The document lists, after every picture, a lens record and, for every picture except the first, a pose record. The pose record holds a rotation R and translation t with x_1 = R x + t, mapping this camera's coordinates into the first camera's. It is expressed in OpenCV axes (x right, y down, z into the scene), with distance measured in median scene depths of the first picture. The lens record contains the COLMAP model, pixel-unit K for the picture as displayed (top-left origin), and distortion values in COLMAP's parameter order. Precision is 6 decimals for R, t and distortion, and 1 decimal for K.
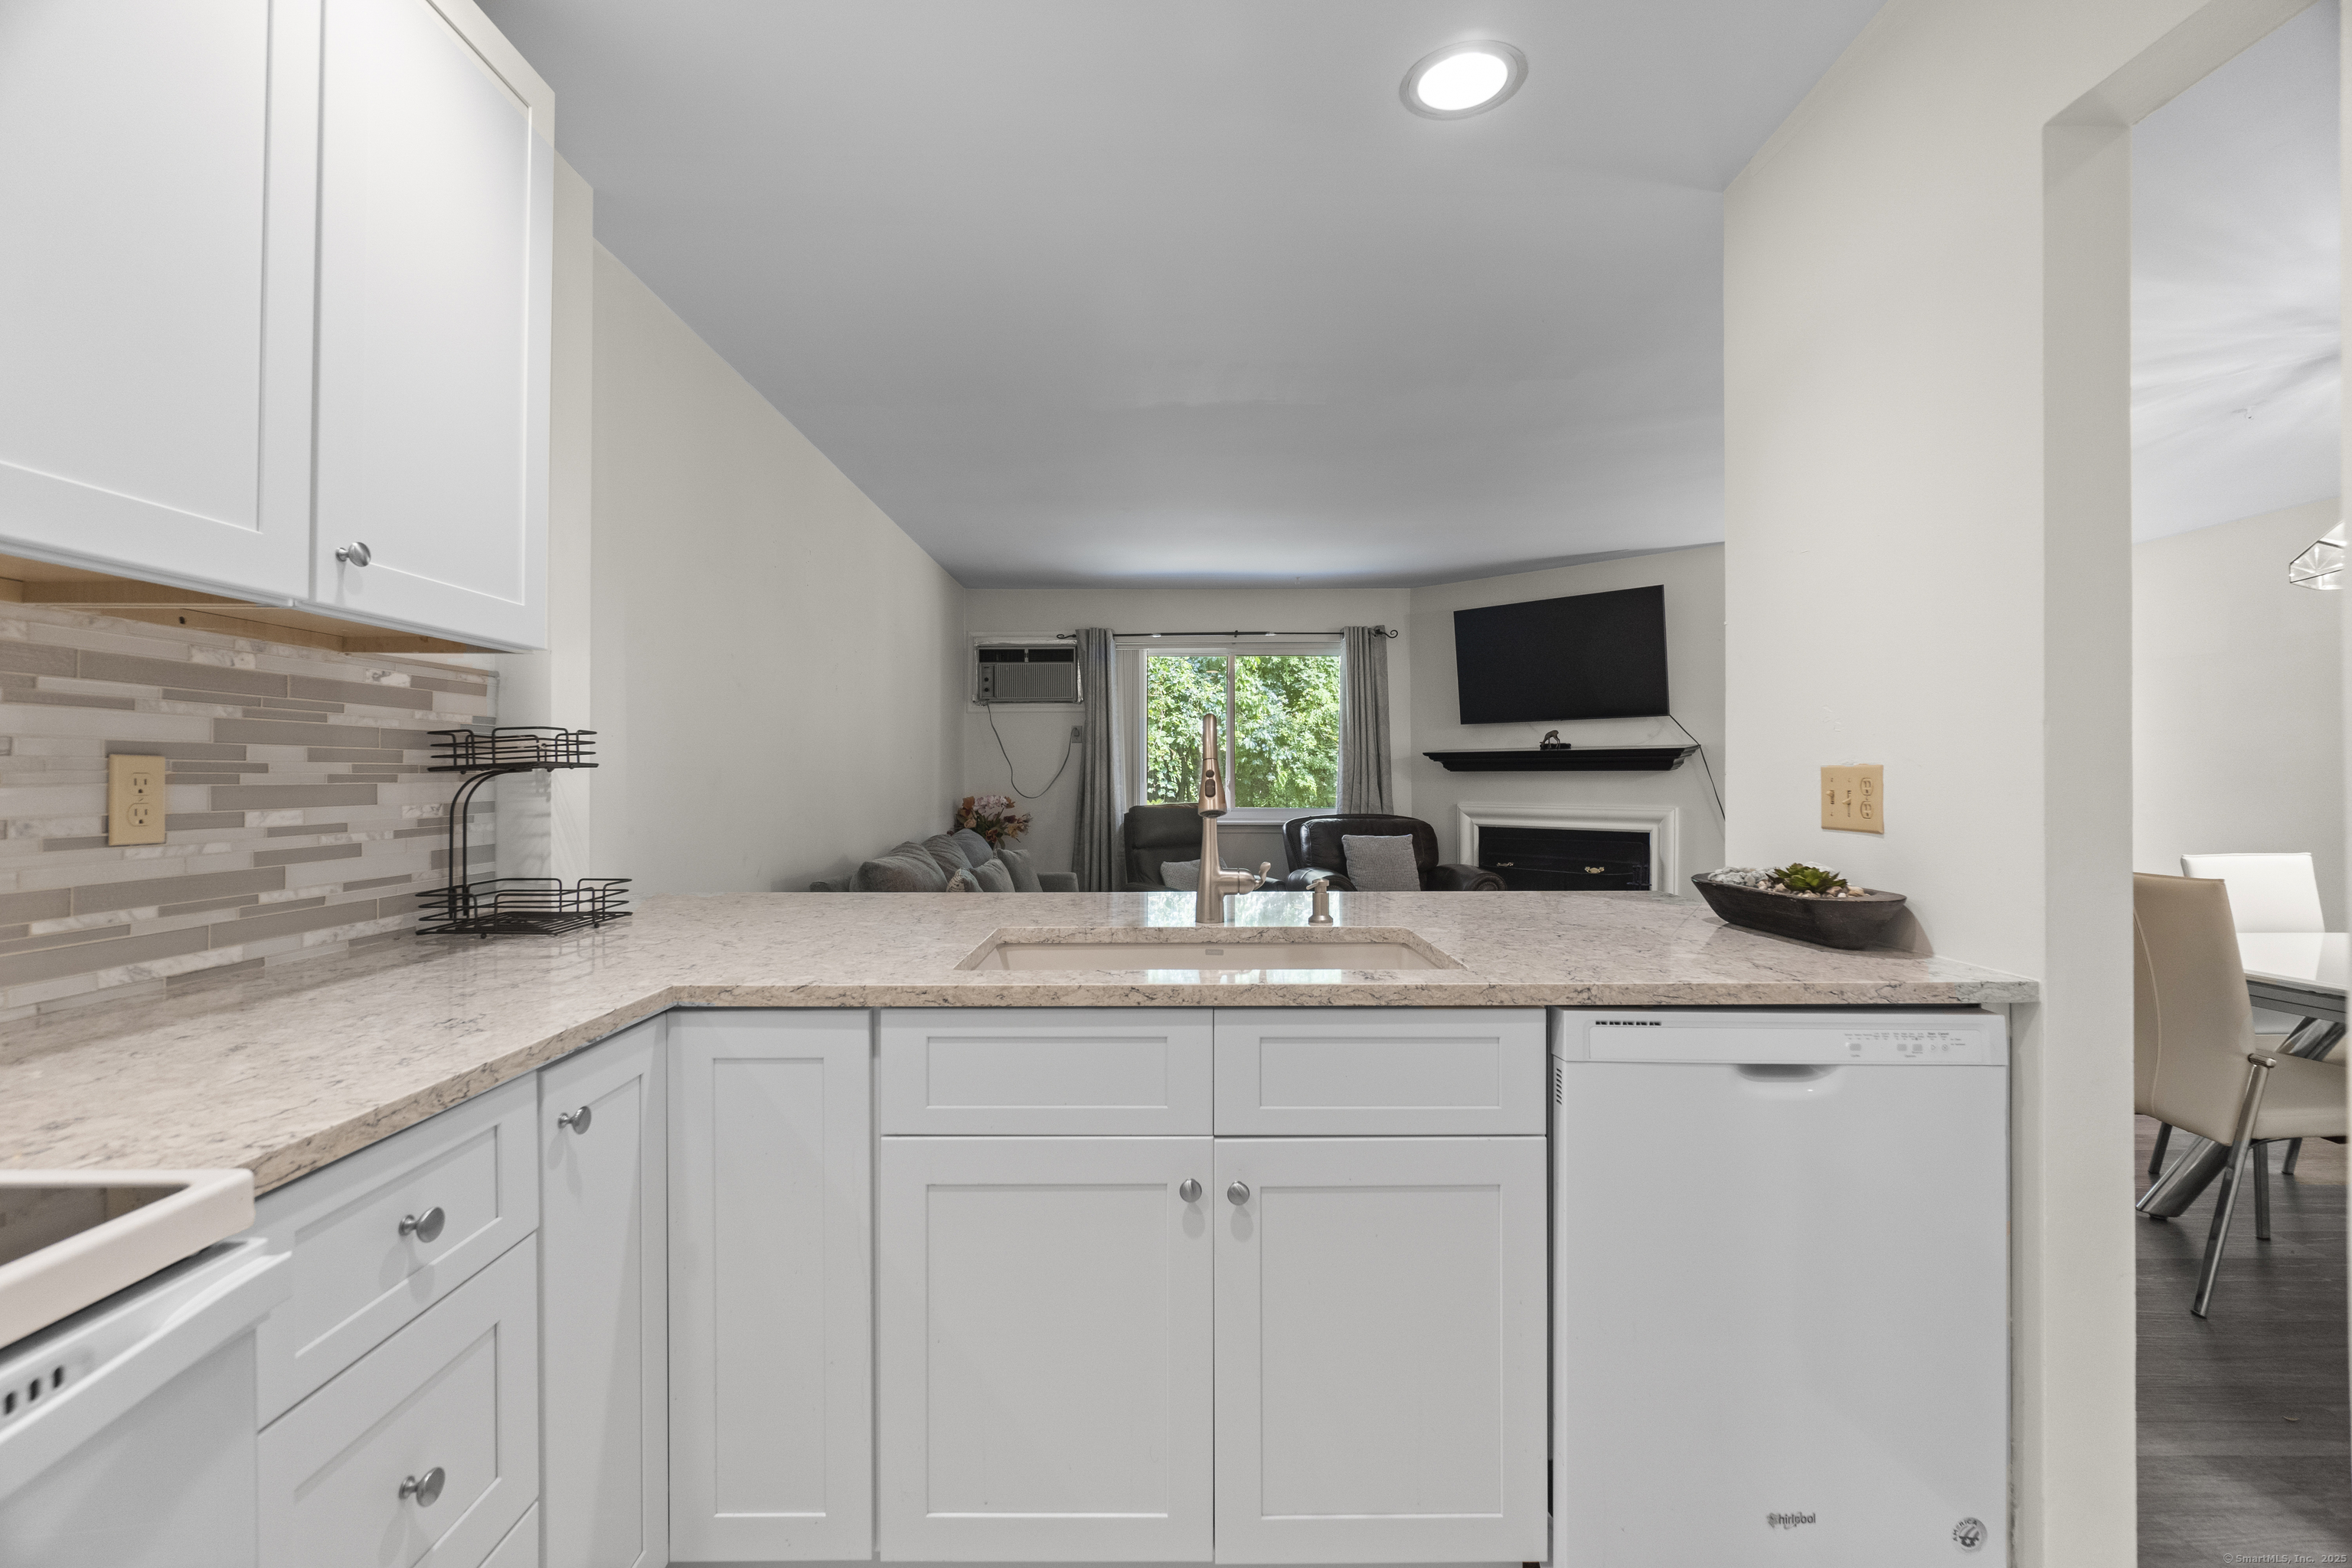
lens RADIAL K [[1014.7, 0, 1180.0], [0, 1014.7, 772.9], [0, 0, 1]] dist [-0.003251, 0.001142]
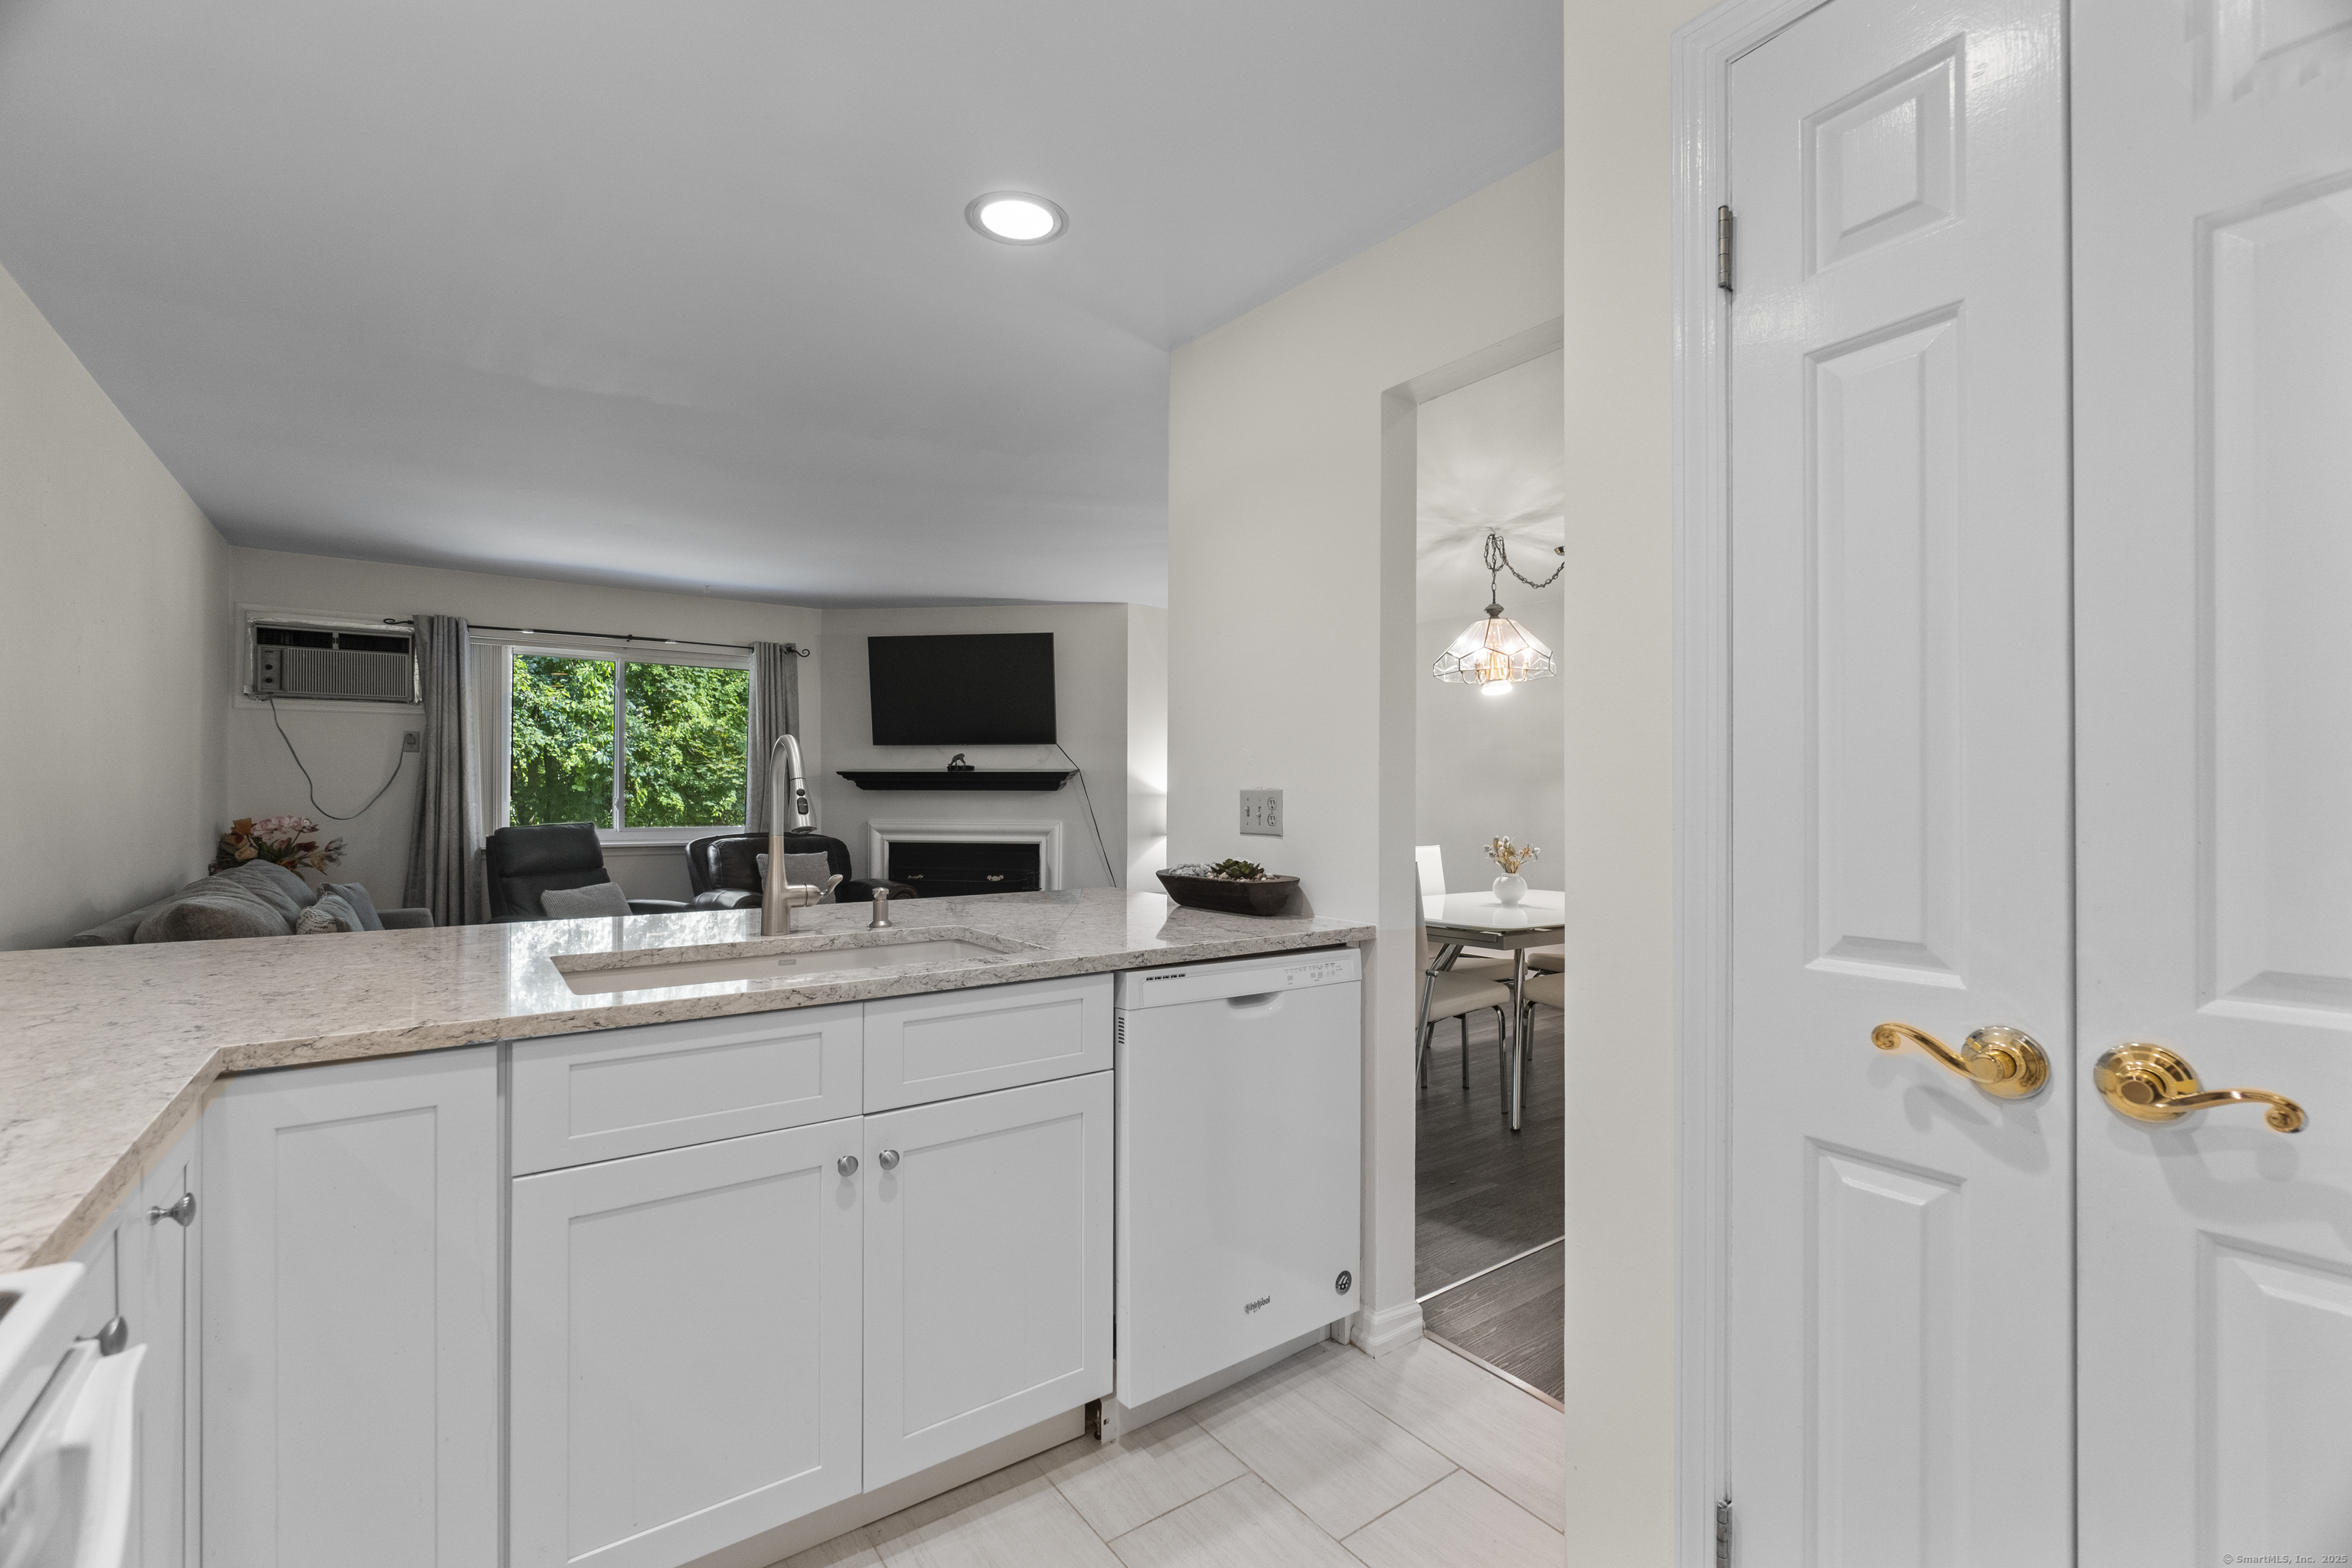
lens RADIAL K [[1014.7, 0, 1156.1], [0, 1014.7, 795.5], [0, 0, 1]] dist [-0.003251, 0.001142]
pose [[0.816037, 0.003952, 0.577986, -0.204382], [-0.006400, 0.999977, 0.002199, -0.000387], [-0.577964, -0.005493, 0.816044, -0.059984]]
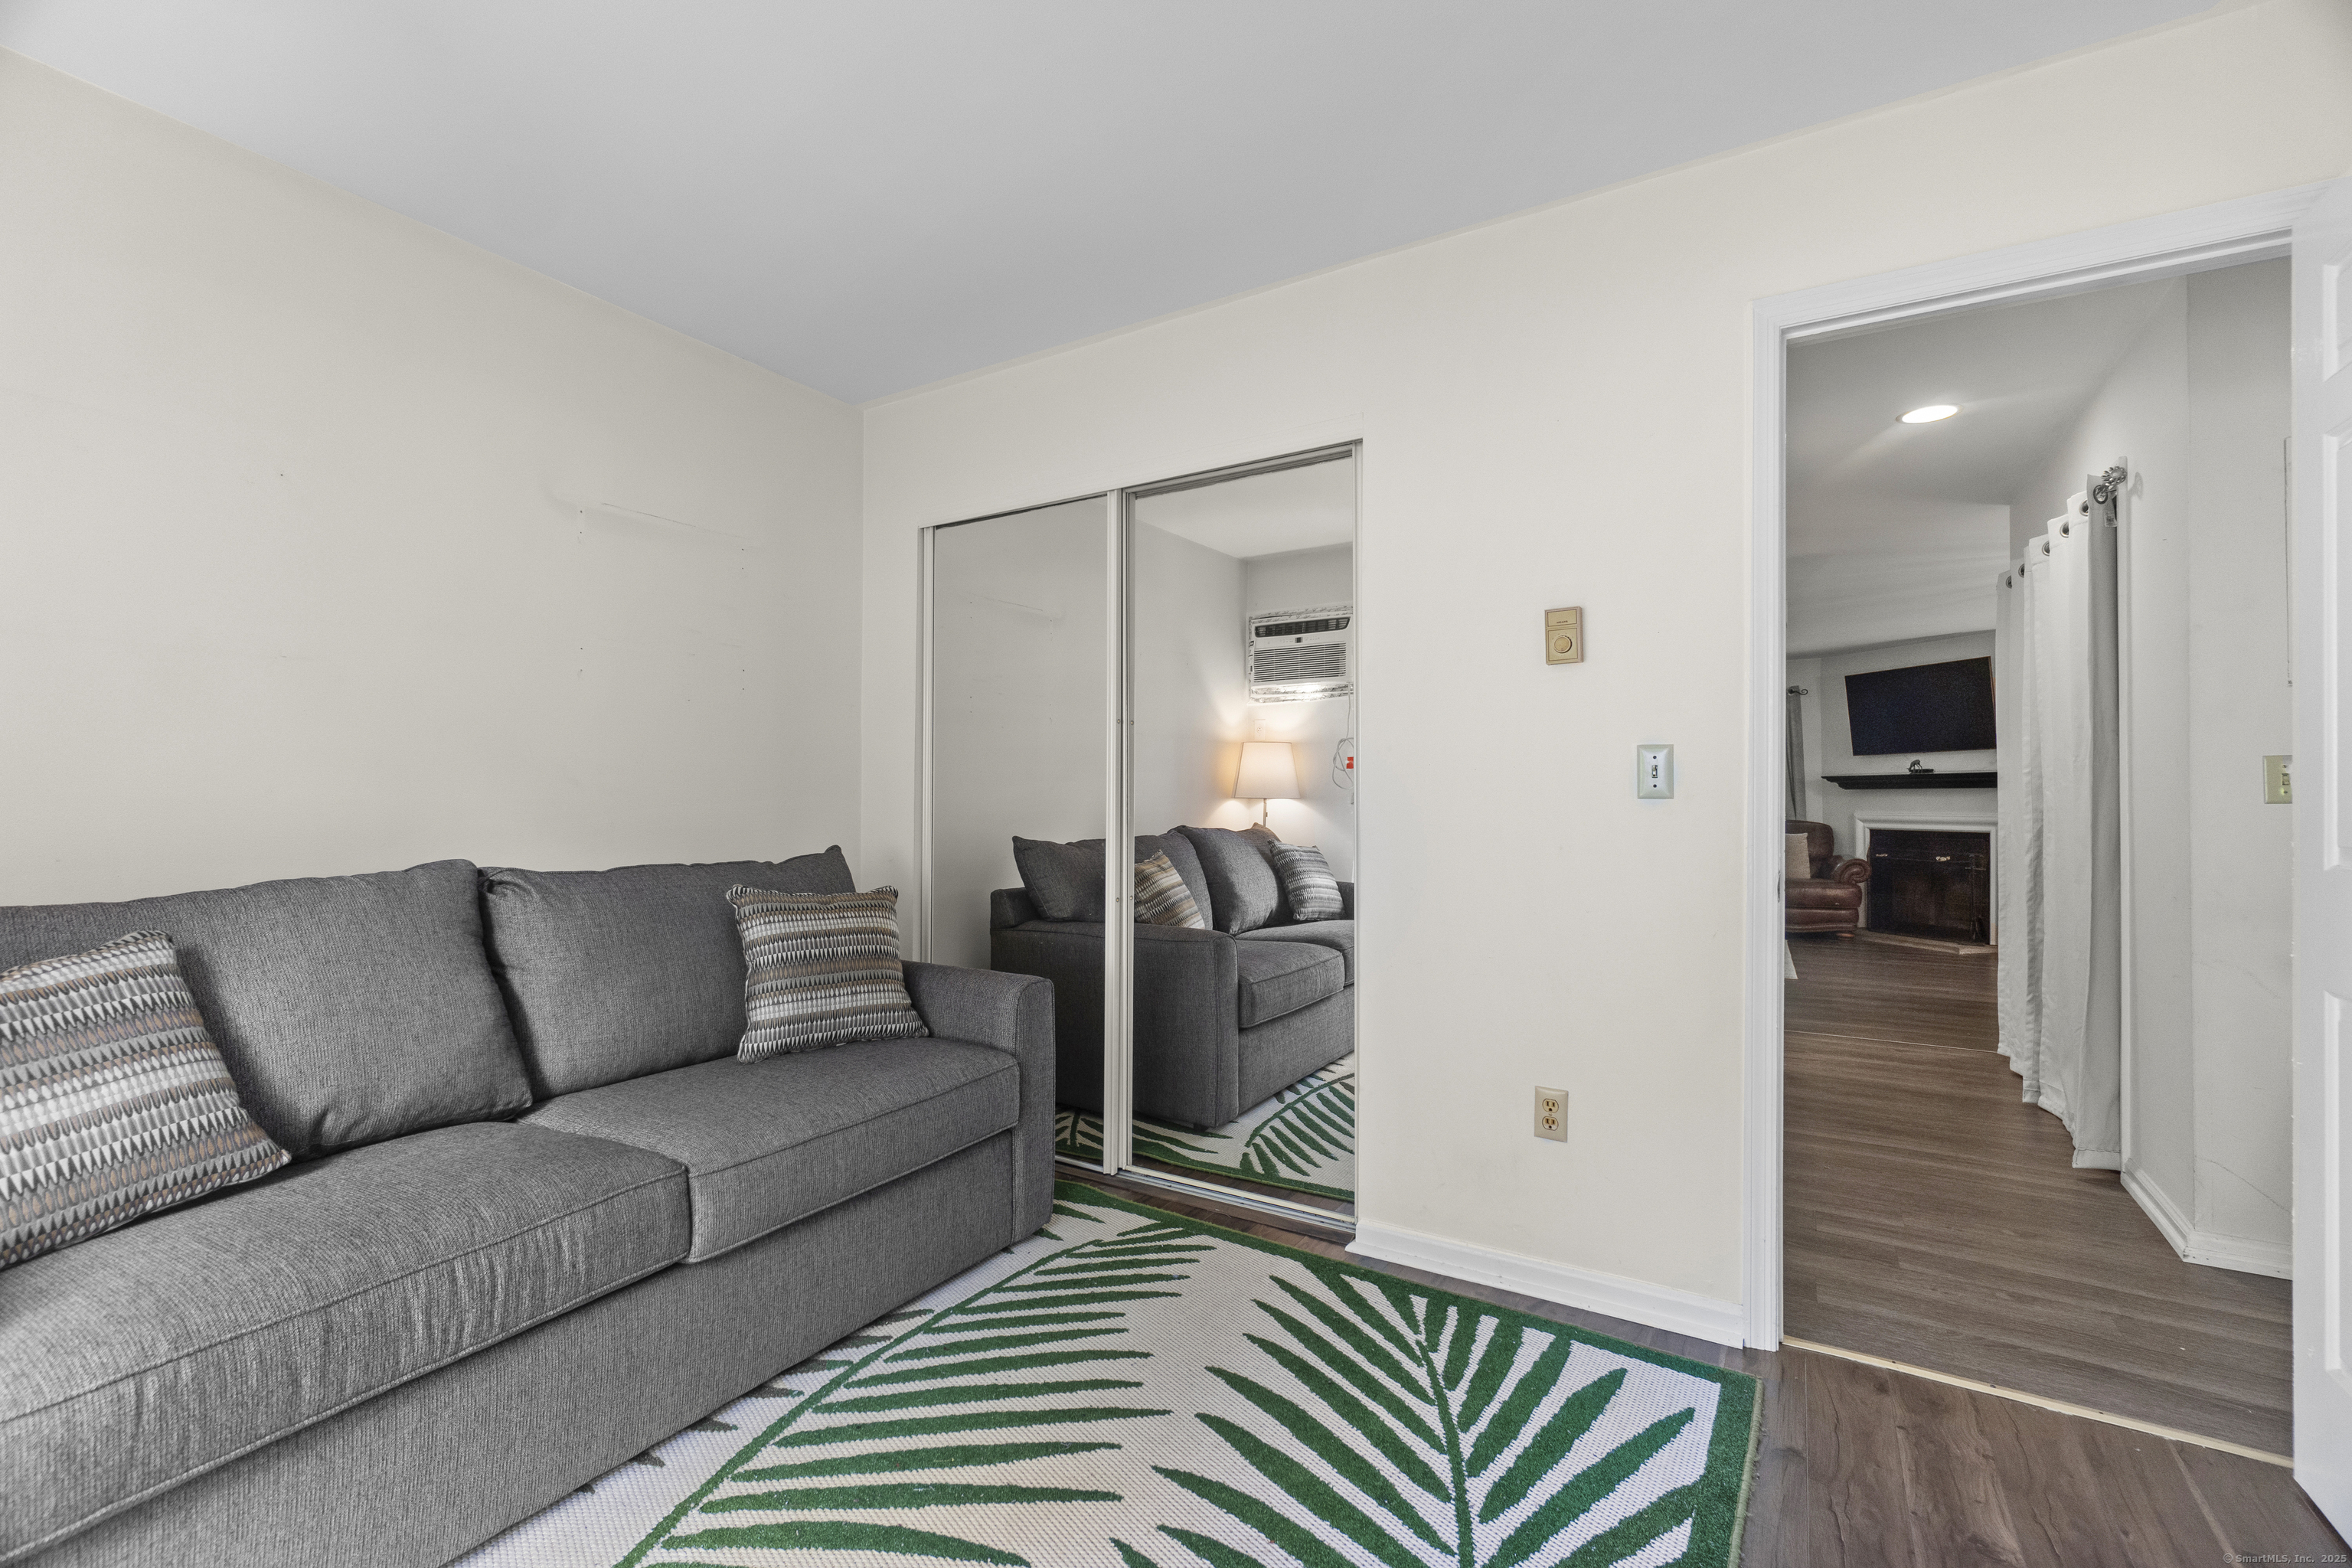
lens RADIAL K [[1014.7, 0, 1173.1], [0, 1014.7, 794.6], [0, 0, 1]] dist [-0.003251, 0.001142]
pose [[0.842918, -0.005144, -0.538017, 0.534812], [0.005884, 0.999983, -0.000342, 0.000980], [0.538010, -0.002877, 0.842934, -1.536471]]
